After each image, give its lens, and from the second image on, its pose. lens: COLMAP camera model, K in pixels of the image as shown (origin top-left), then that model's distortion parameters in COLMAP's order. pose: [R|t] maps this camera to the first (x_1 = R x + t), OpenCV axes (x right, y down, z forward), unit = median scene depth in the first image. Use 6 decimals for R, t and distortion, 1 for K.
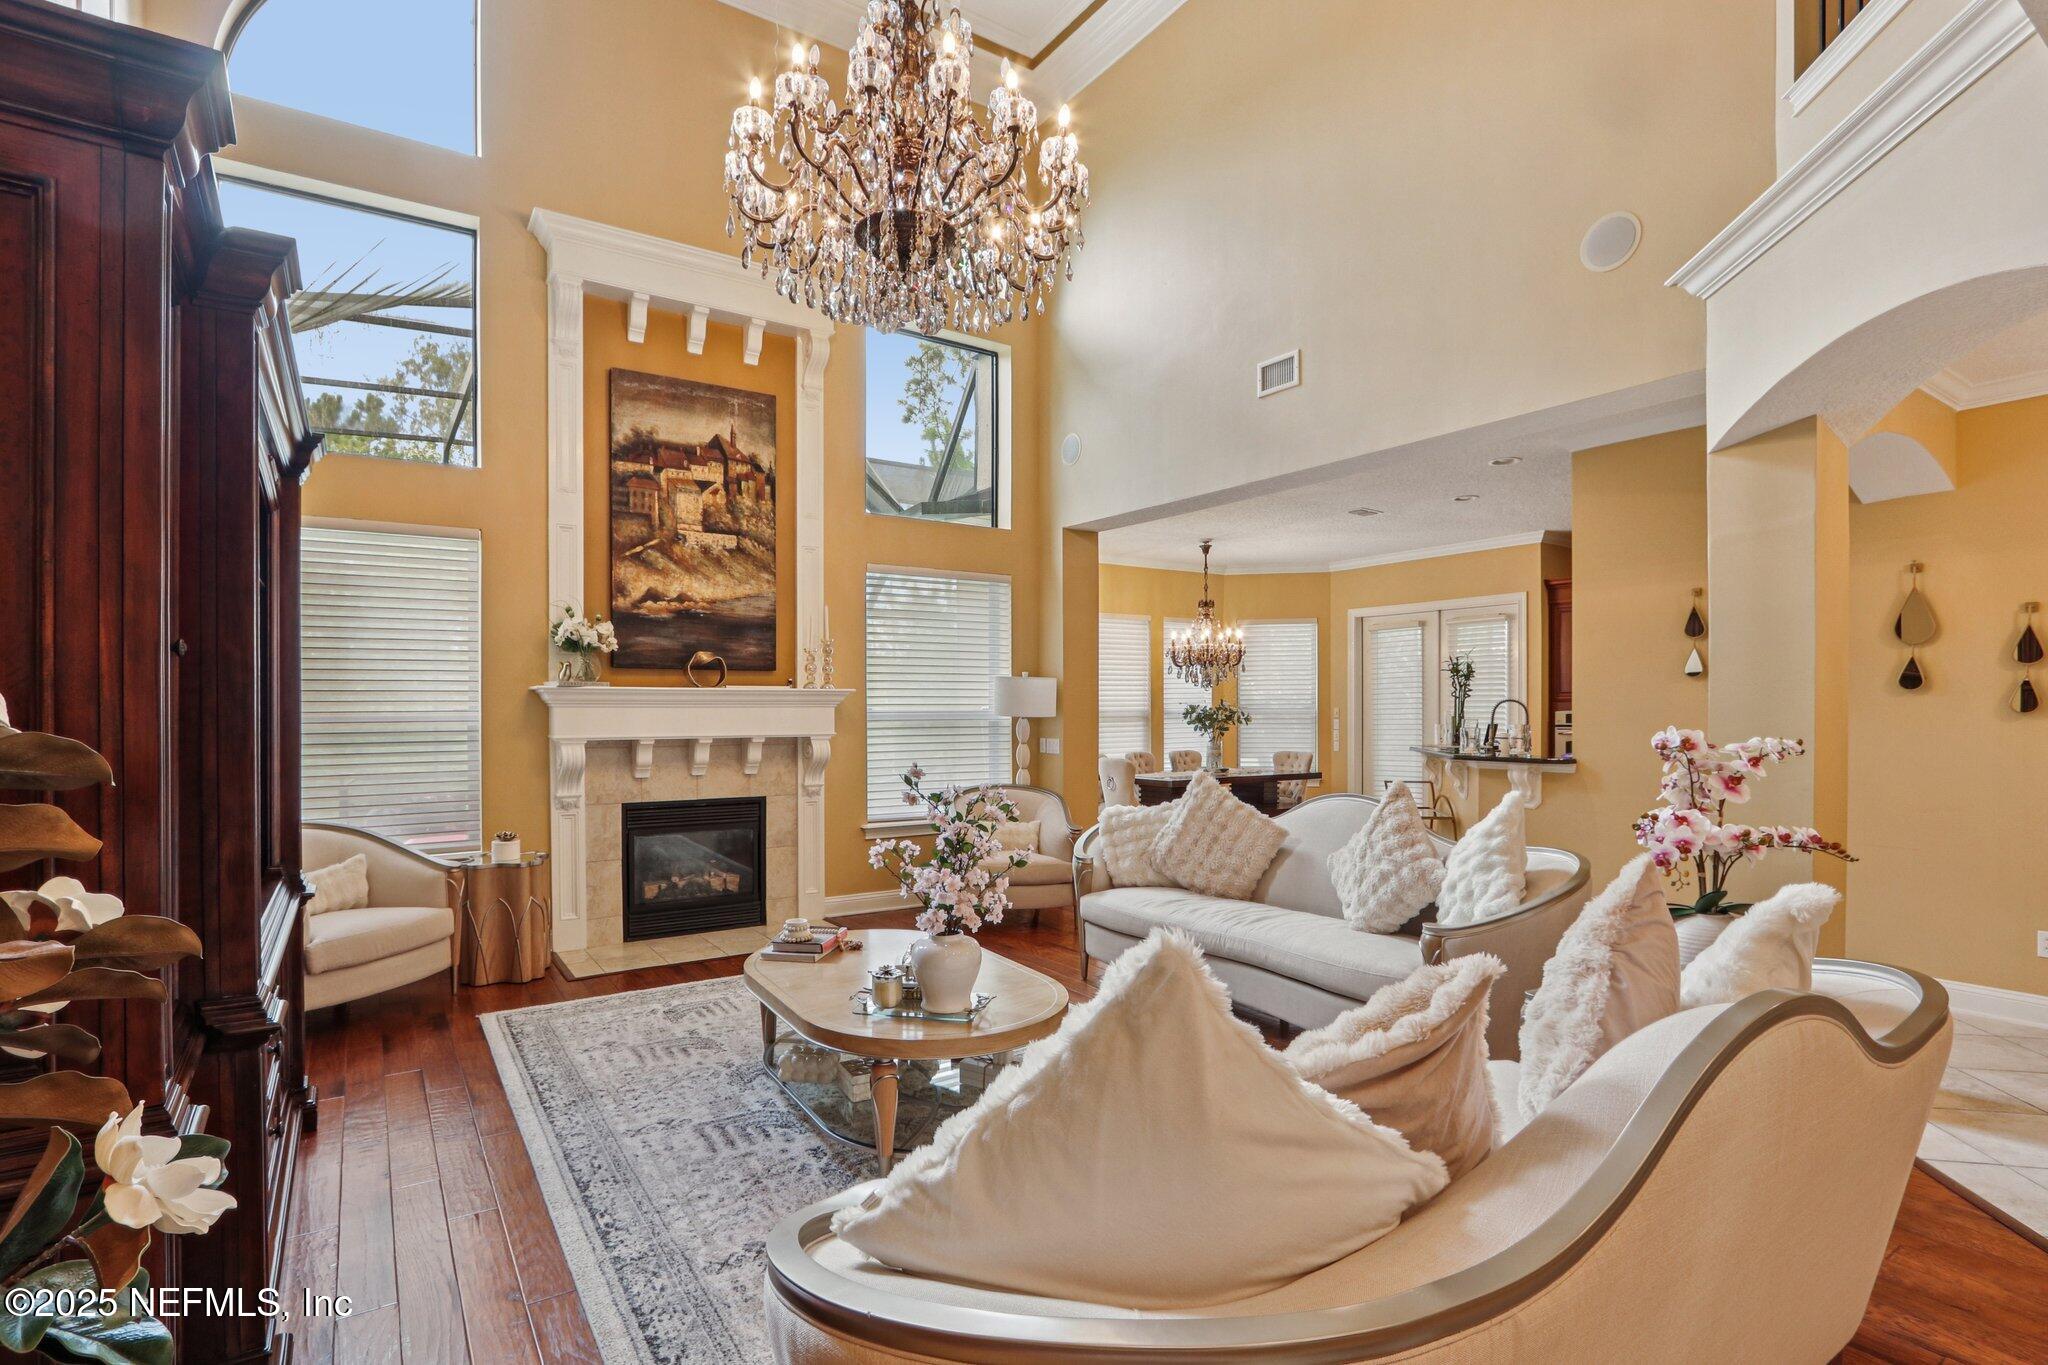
lens RADIAL K [[994.9, 0, 1022.9], [0, 994.9, 707.0], [0, 0, 1]] dist [0.001703, 0.000109]
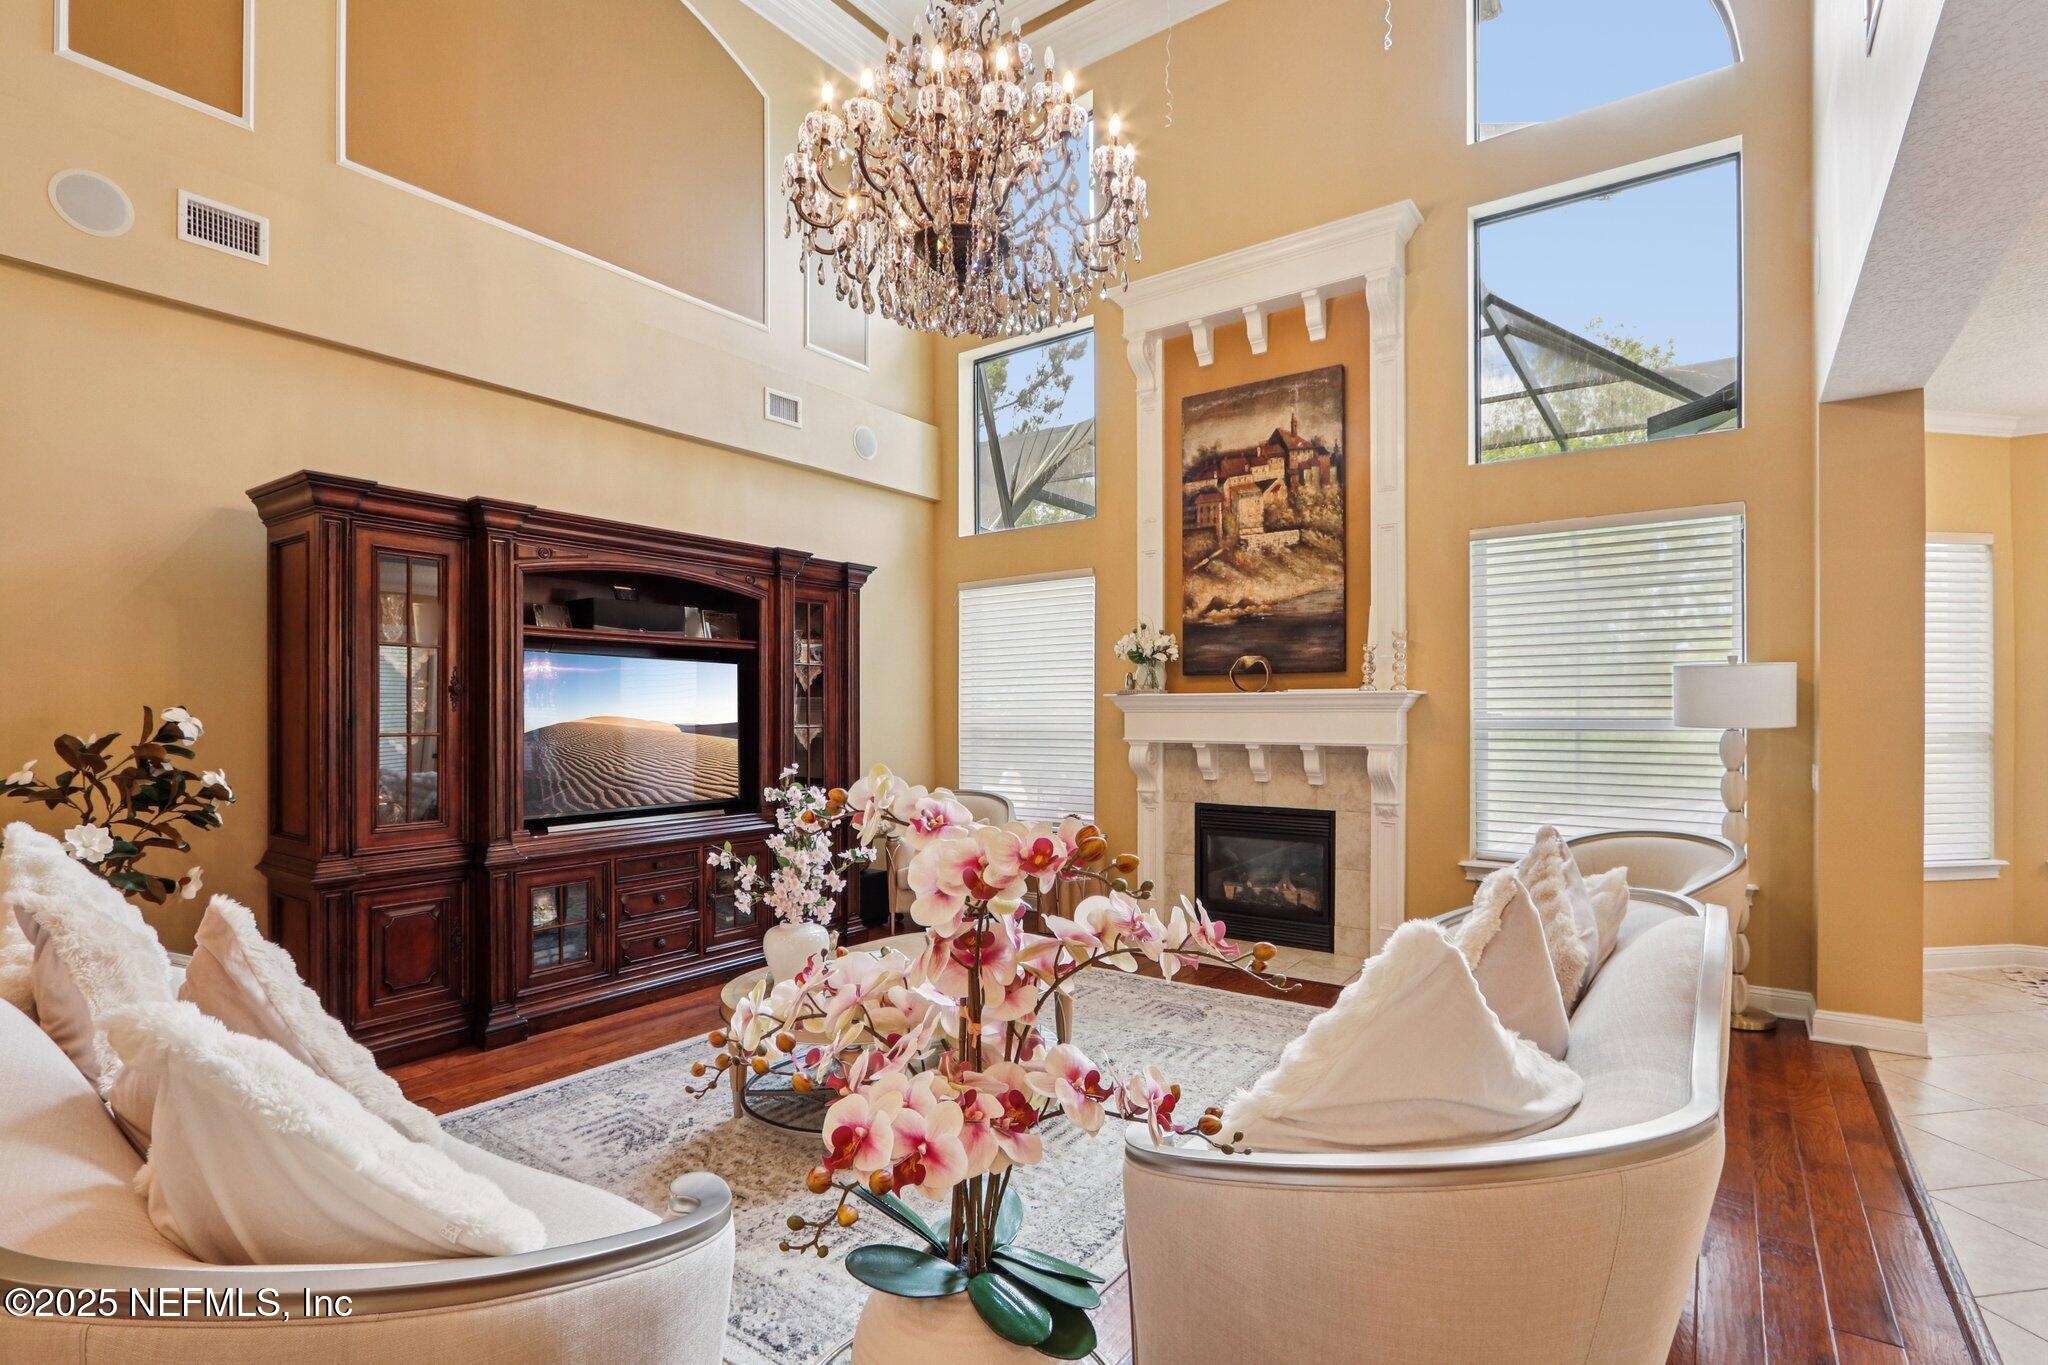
lens RADIAL K [[974.7, 0, 1023.9], [0, 974.7, 712.0], [0, 0, 1]] dist [-0.002778, -0.000227]
pose [[0.356163, -0.001413, -0.934423, 0.489456], [-0.000396, 0.999999, -0.001663, 0.001535], [0.934424, 0.000962, 0.356162, 0.440807]]
